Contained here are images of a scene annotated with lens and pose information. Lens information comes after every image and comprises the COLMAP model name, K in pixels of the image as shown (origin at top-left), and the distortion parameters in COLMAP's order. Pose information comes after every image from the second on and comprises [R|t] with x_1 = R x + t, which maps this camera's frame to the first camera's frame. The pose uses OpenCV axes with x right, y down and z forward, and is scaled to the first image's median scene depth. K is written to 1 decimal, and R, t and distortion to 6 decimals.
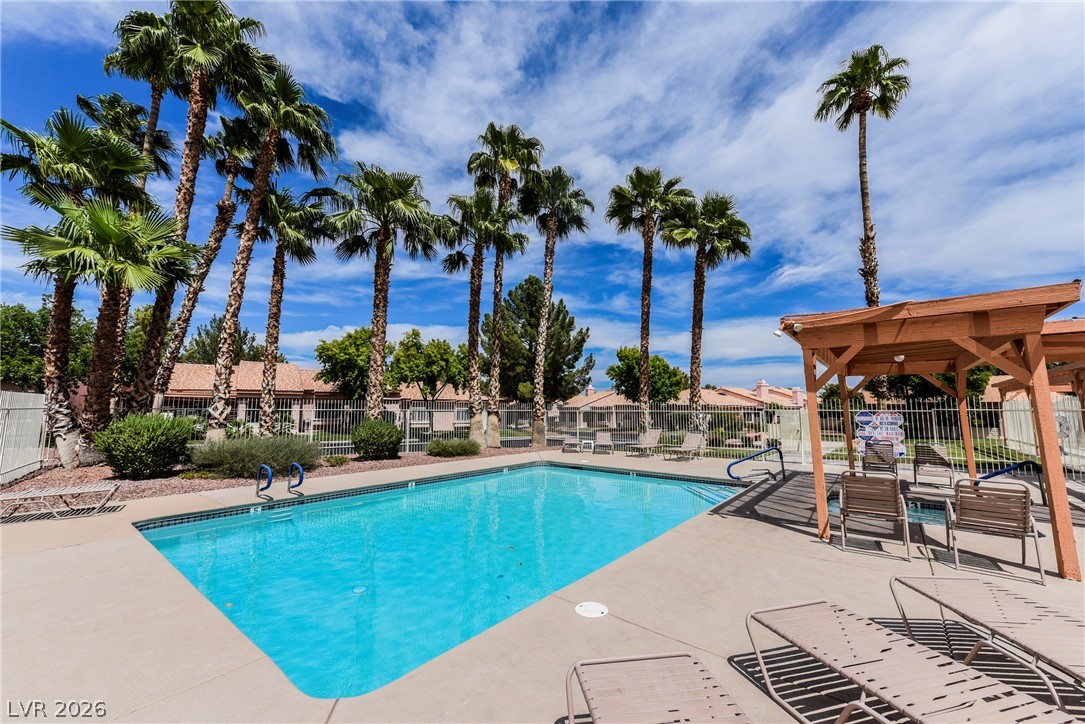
lens RADIAL K [[427.9, 0, 542.5], [0, 427.9, 362.0], [0, 0, 1]] dist [0.012035, 0.000016]
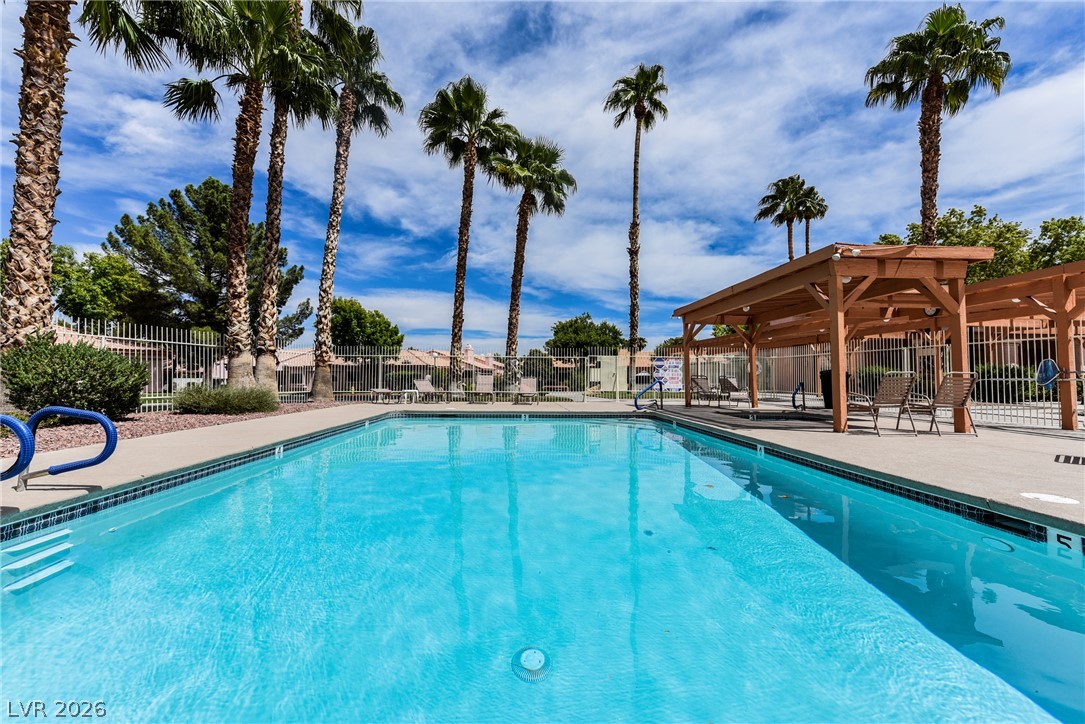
lens RADIAL K [[423.7, 0, 542.5], [0, 423.7, 362.0], [0, 0, 1]] dist [0.000417, -0.000193]
pose [[0.740997, 0.028277, 0.670913, -0.129779], [-0.079714, 0.995752, 0.046073, 0.037748], [-0.666760, -0.087621, 0.740104, 0.119344]]
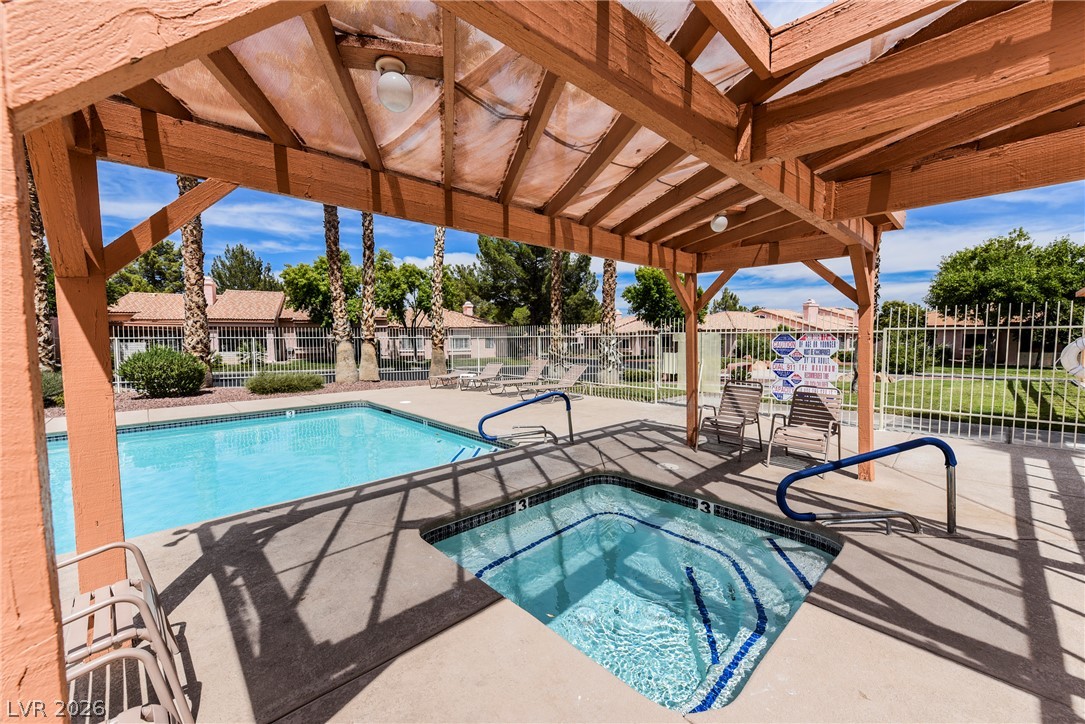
lens RADIAL K [[428.0, 0, 542.5], [0, 428.0, 362.0], [0, 0, 1]] dist [0.004052, -0.000028]
pose [[0.989674, -0.000032, -0.143337, 0.185005], [0.024236, 0.985639, 0.167120, 0.015885], [0.141273, -0.168869, 0.975462, 0.122809]]
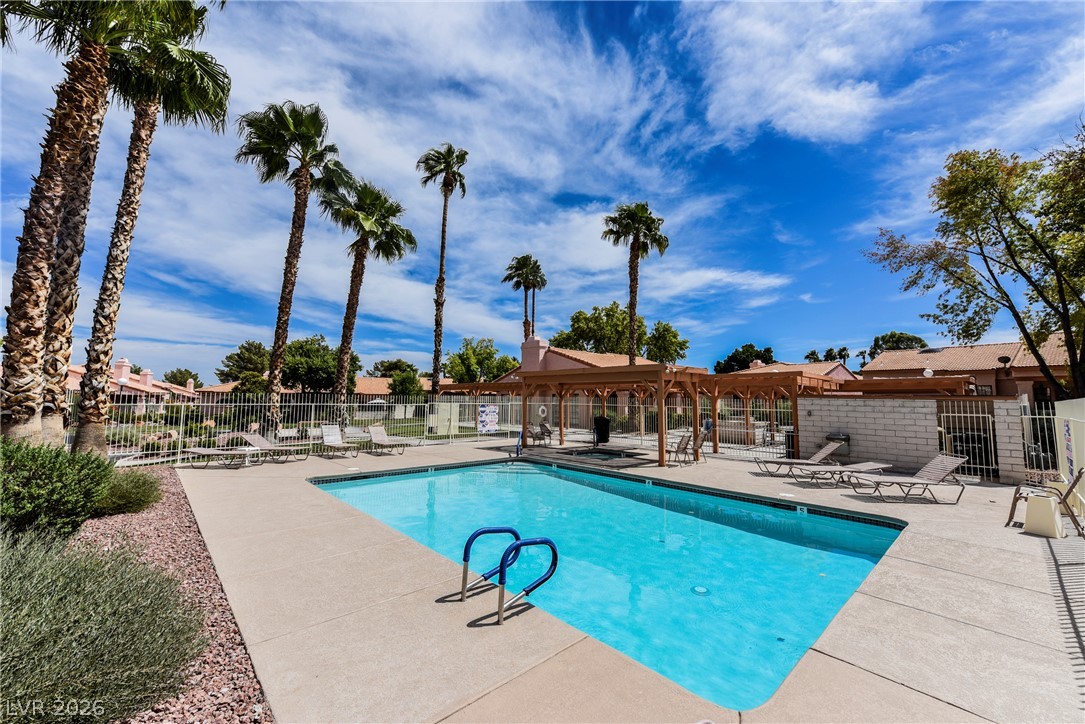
lens RADIAL K [[417.1, 0, 542.5], [0, 417.1, 362.0], [0, 0, 1]] dist [-0.023593, -0.000069]
pose [[0.131087, 0.087274, 0.987522, -0.258678], [-0.119047, 0.990295, -0.071716, 0.019170], [-0.984197, -0.108160, 0.140204, 0.230507]]
